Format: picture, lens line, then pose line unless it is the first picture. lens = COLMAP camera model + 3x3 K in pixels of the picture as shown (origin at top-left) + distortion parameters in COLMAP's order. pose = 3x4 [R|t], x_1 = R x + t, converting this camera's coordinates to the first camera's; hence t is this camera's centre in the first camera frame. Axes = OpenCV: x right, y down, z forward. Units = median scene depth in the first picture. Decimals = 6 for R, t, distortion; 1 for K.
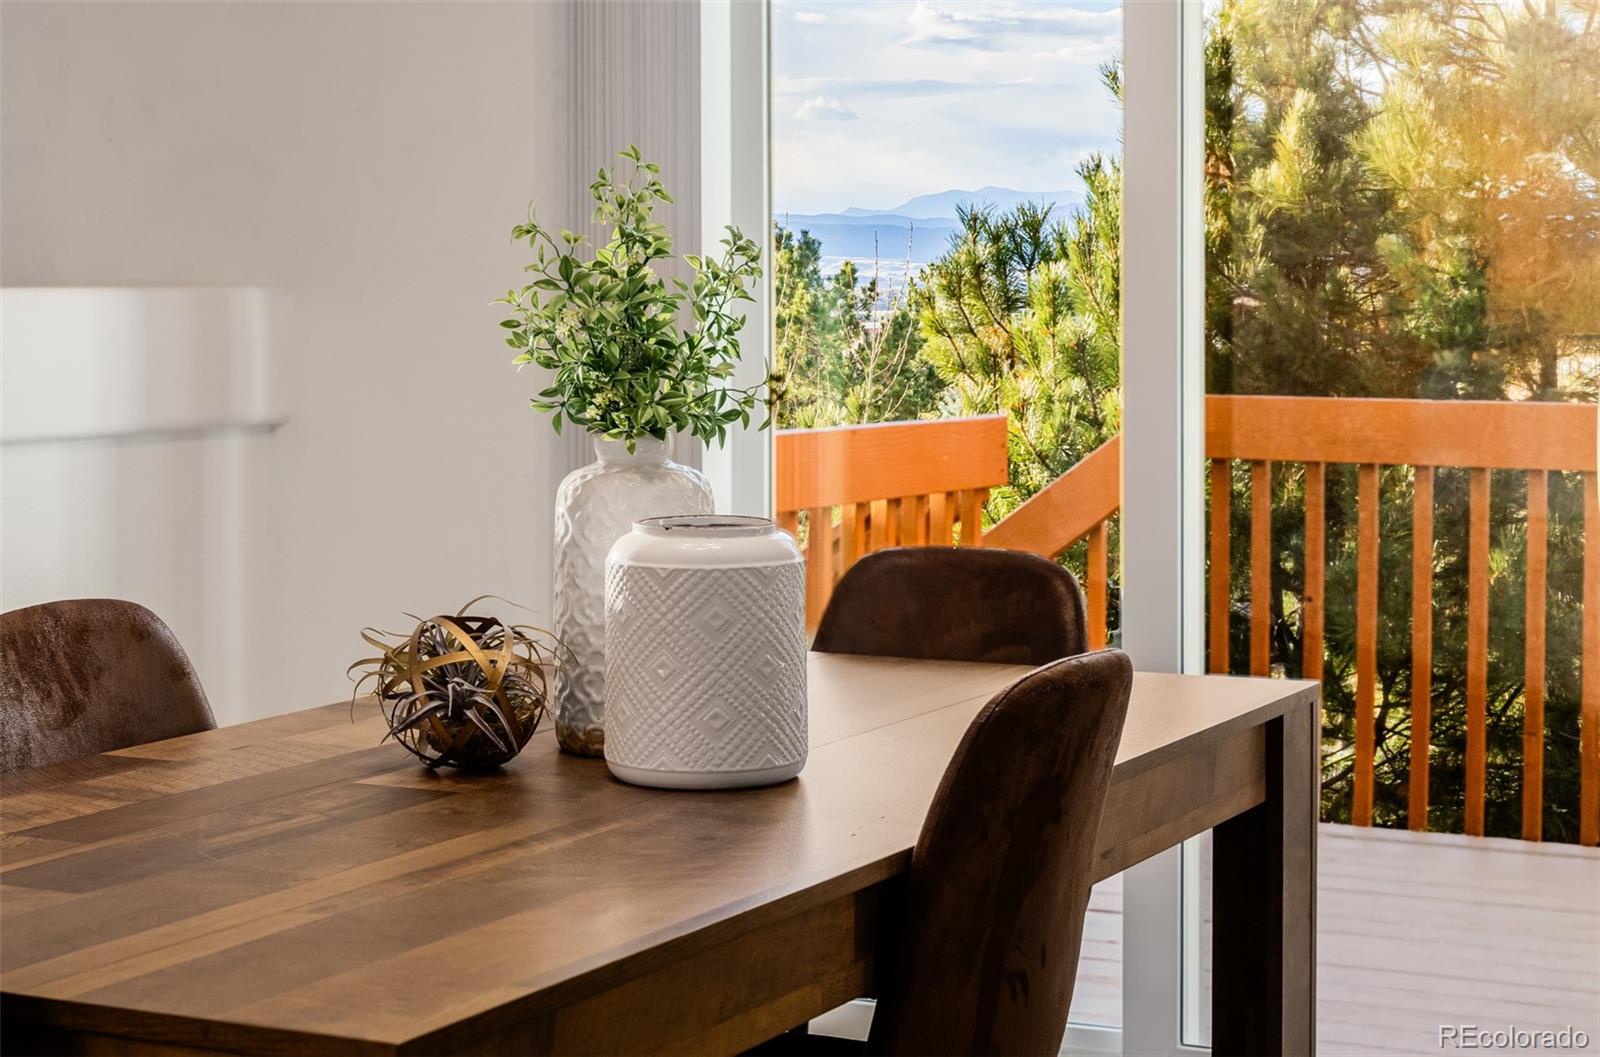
lens RADIAL K [[3581.4, 0, 800.0], [0, 3581.4, 528.5], [0, 0, 1]] dist [0.011769, -0.002146]
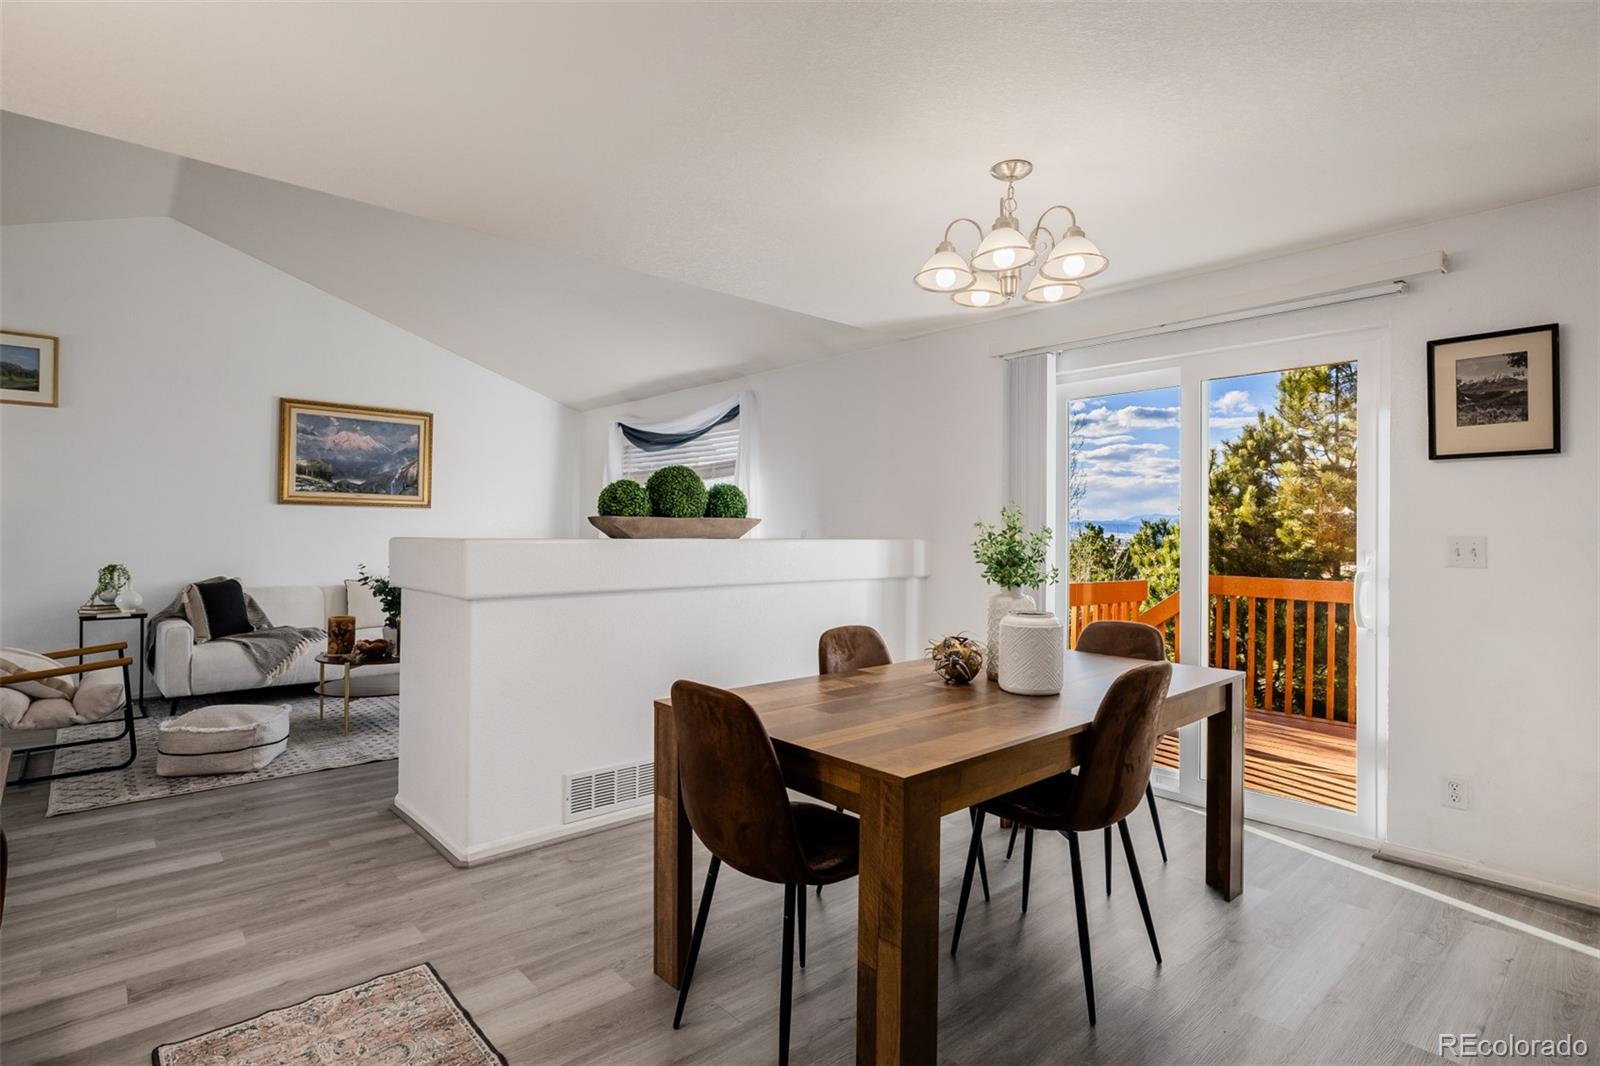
lens RADIAL K [[813.1, 0, 793.6], [0, 813.1, 532.3], [0, 0, 1]] dist [-0.004089, -0.000342]
pose [[0.924538, 0.009538, -0.380972, 0.054685], [-0.037638, 0.997085, -0.066377, -0.017468], [0.379228, 0.075707, 0.922201, 0.215331]]
